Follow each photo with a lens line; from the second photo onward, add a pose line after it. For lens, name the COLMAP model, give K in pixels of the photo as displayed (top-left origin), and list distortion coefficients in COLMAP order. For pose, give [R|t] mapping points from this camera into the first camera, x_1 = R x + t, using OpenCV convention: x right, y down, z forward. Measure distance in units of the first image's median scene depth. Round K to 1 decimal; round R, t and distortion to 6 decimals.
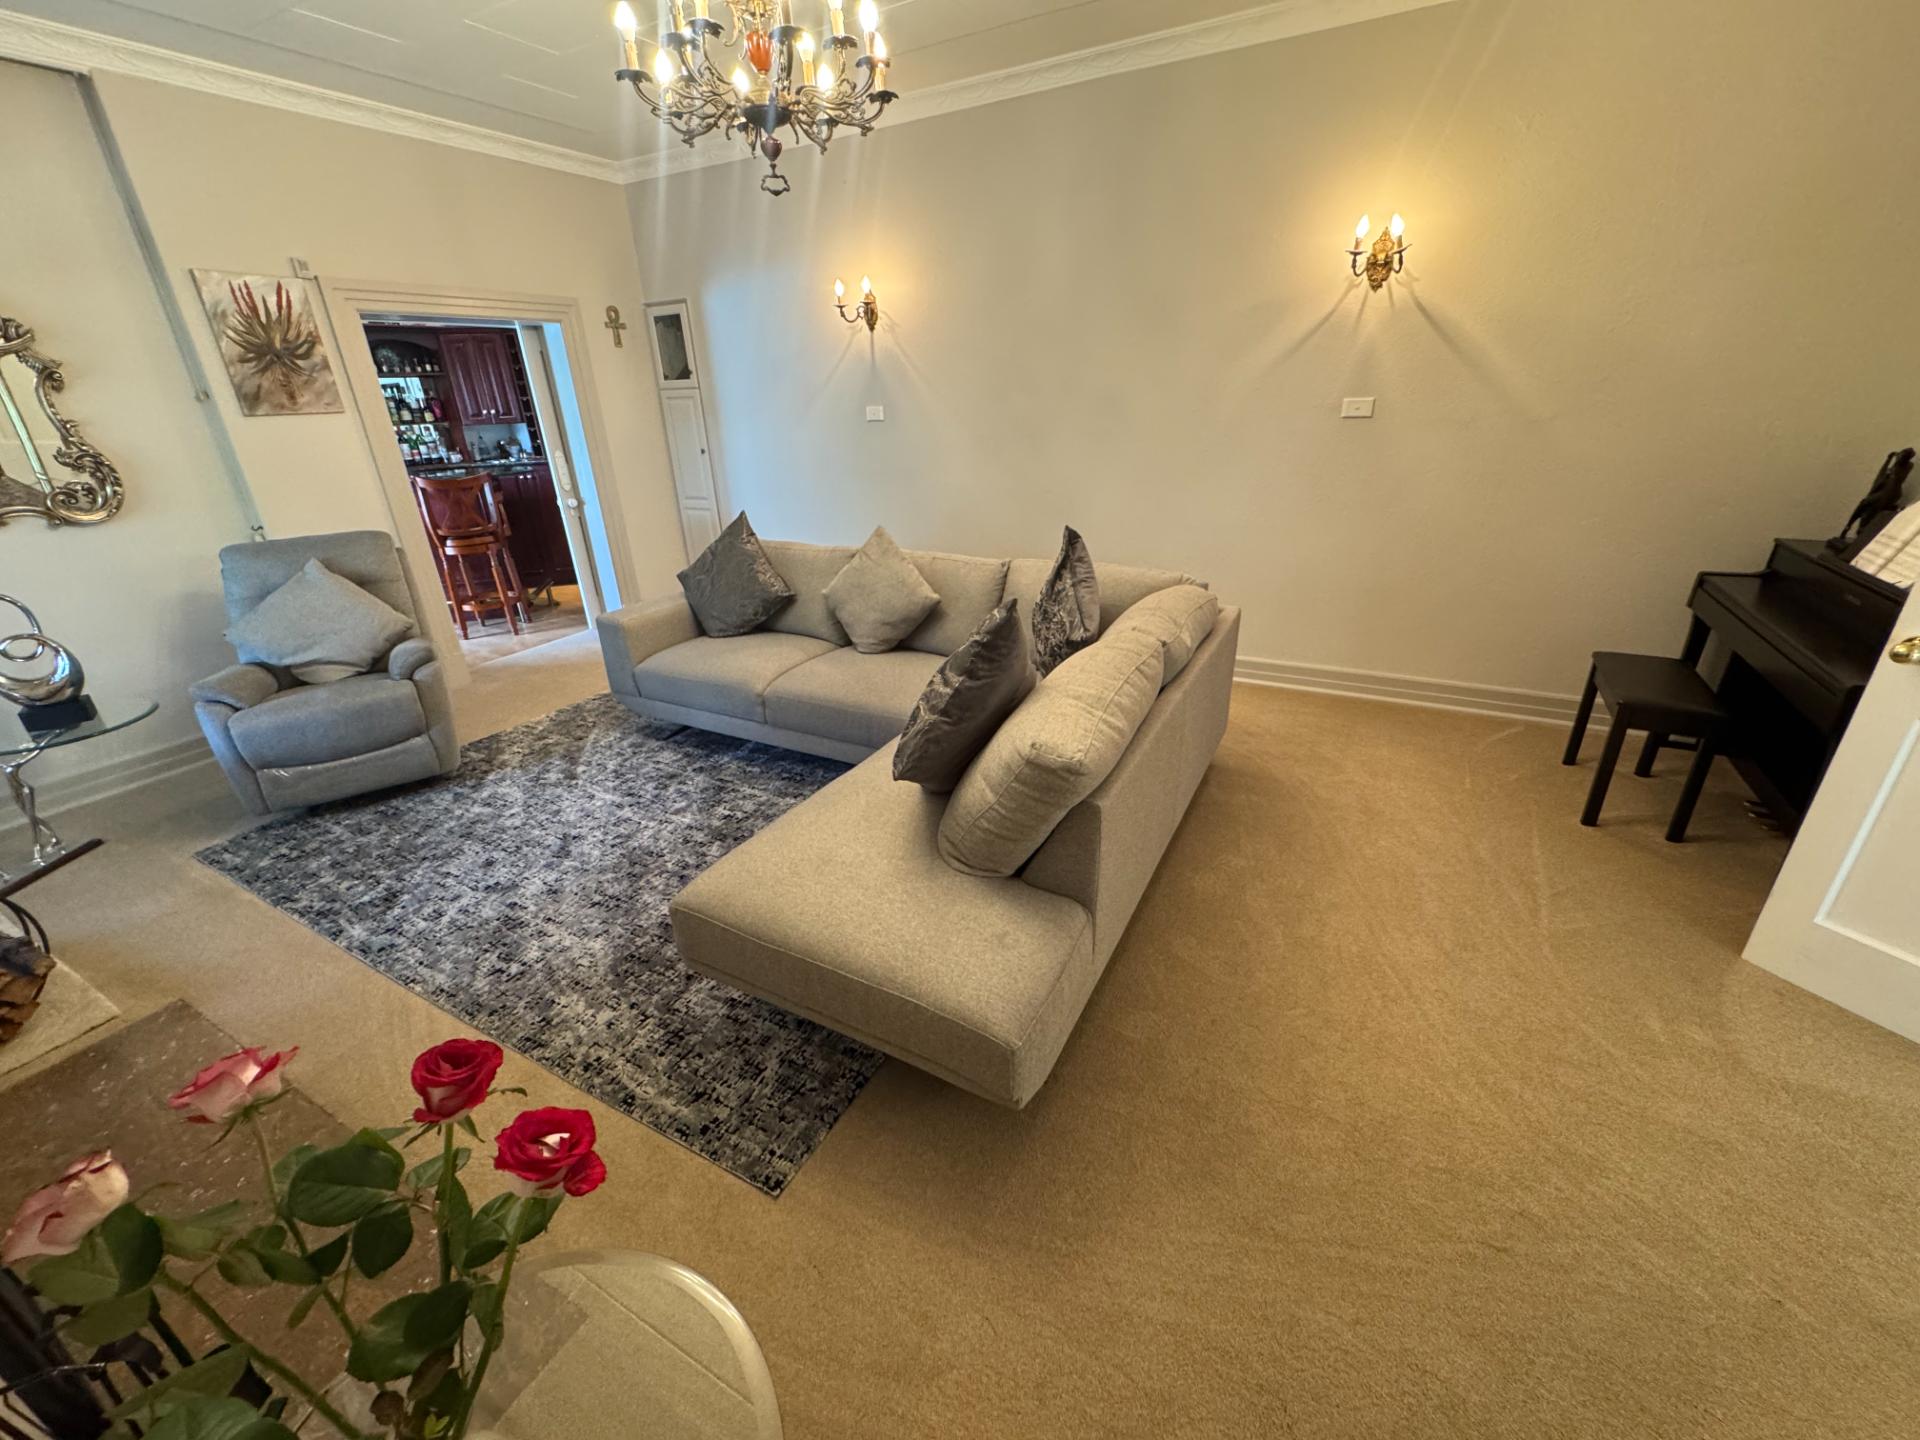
lens RADIAL K [[770.8, 0, 960.0], [0, 770.8, 719.2], [0, 0, 1]] dist [-0.003124, 0.000645]
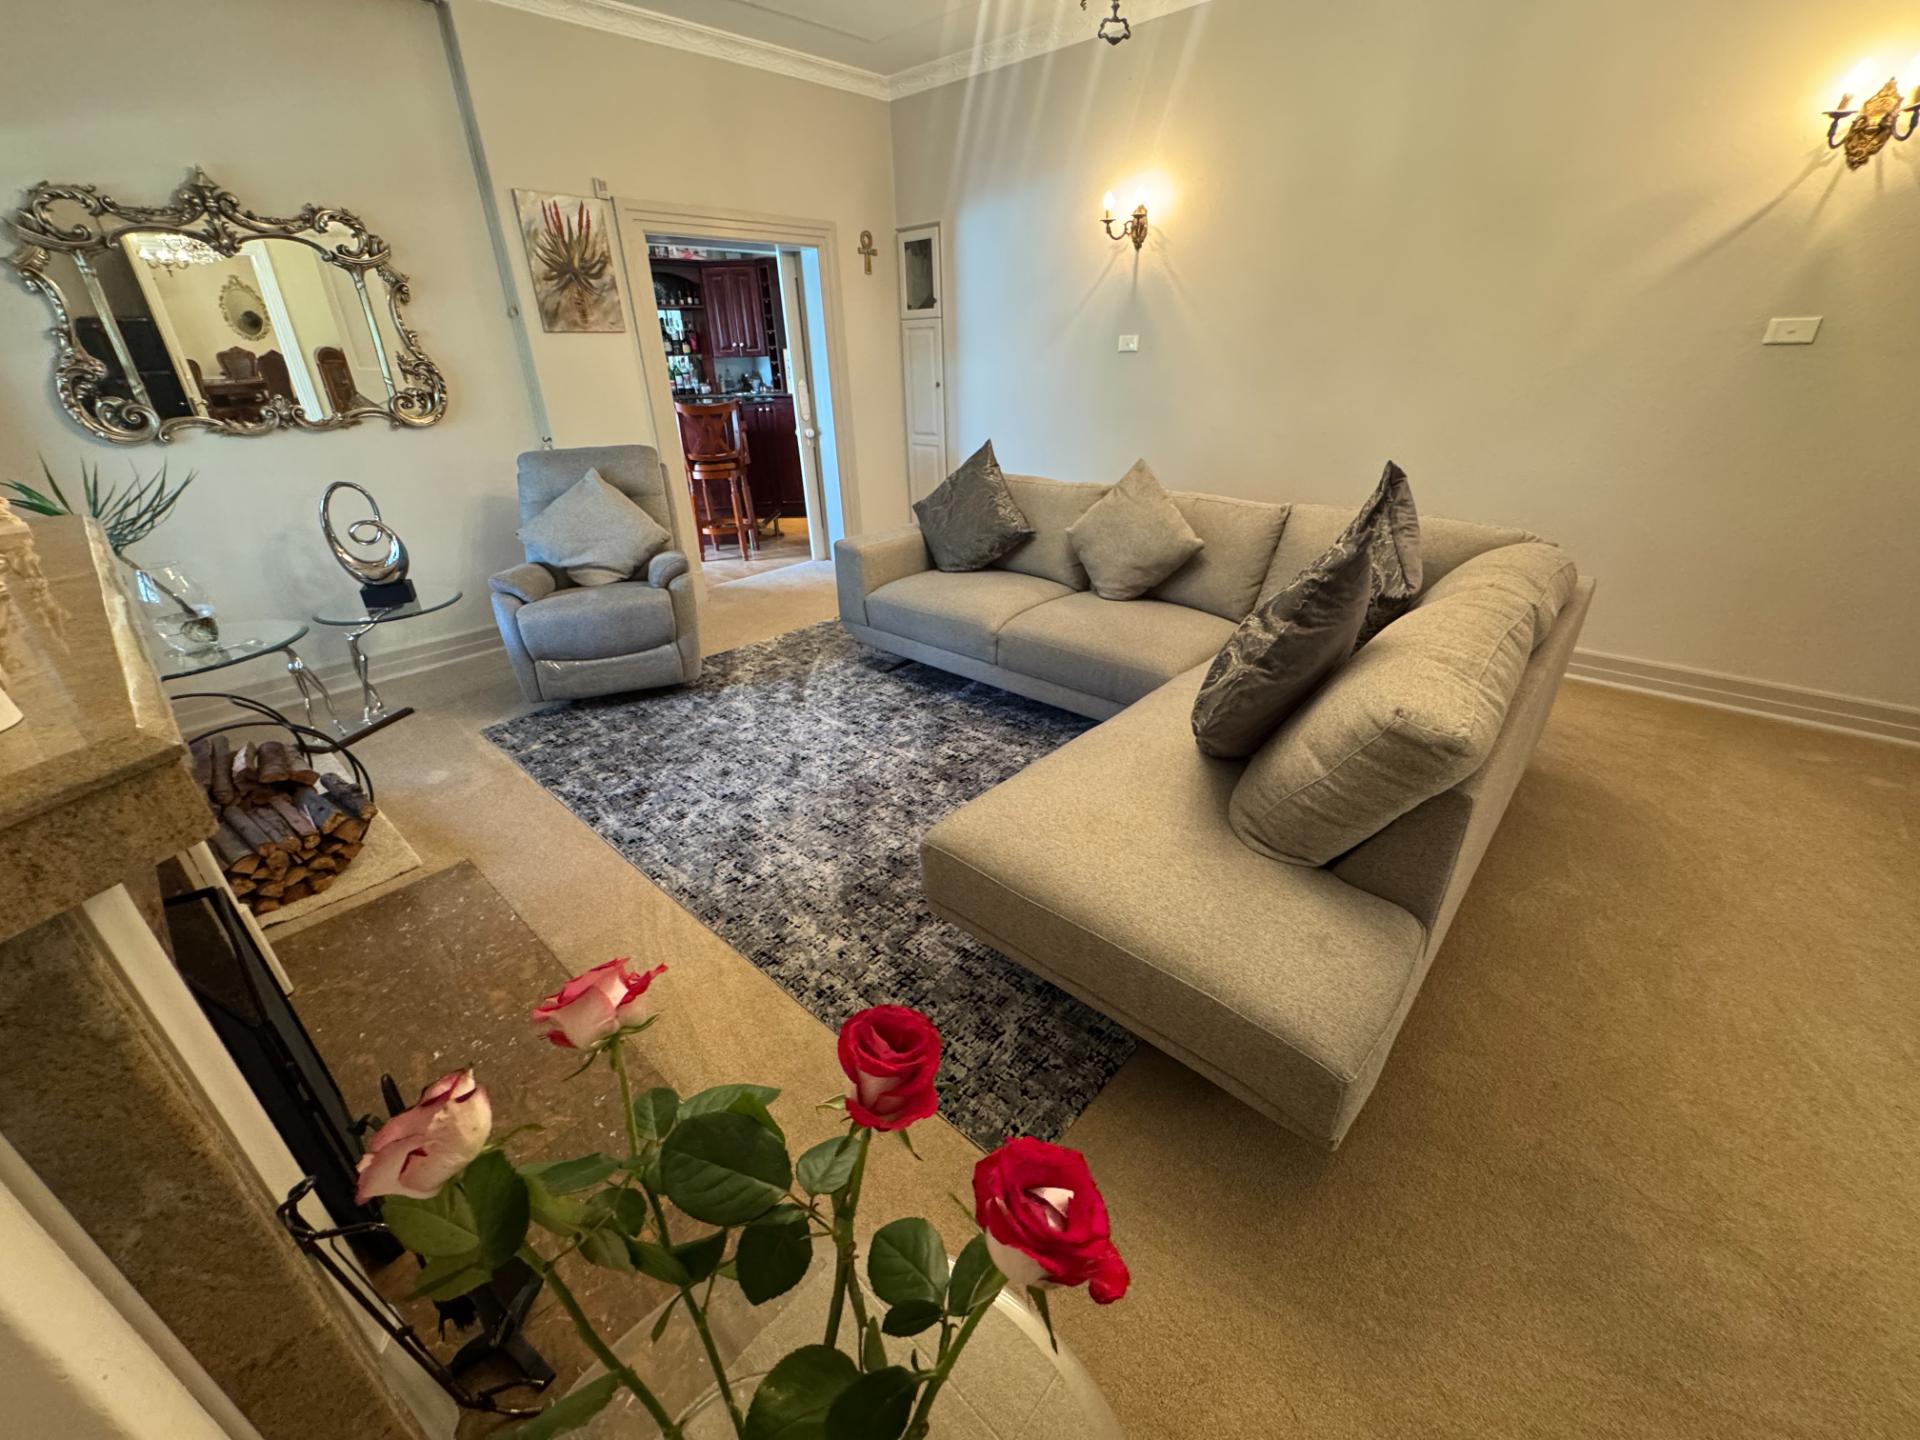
lens RADIAL K [[770.8, 0, 959.2], [0, 770.8, 719.3], [0, 0, 1]] dist [-0.003124, 0.000645]
pose [[0.970809, 0.113315, -0.211399, -0.099331], [-0.102917, 0.992903, 0.059594, 0.023174], [0.216652, -0.036098, 0.975581, 0.071385]]
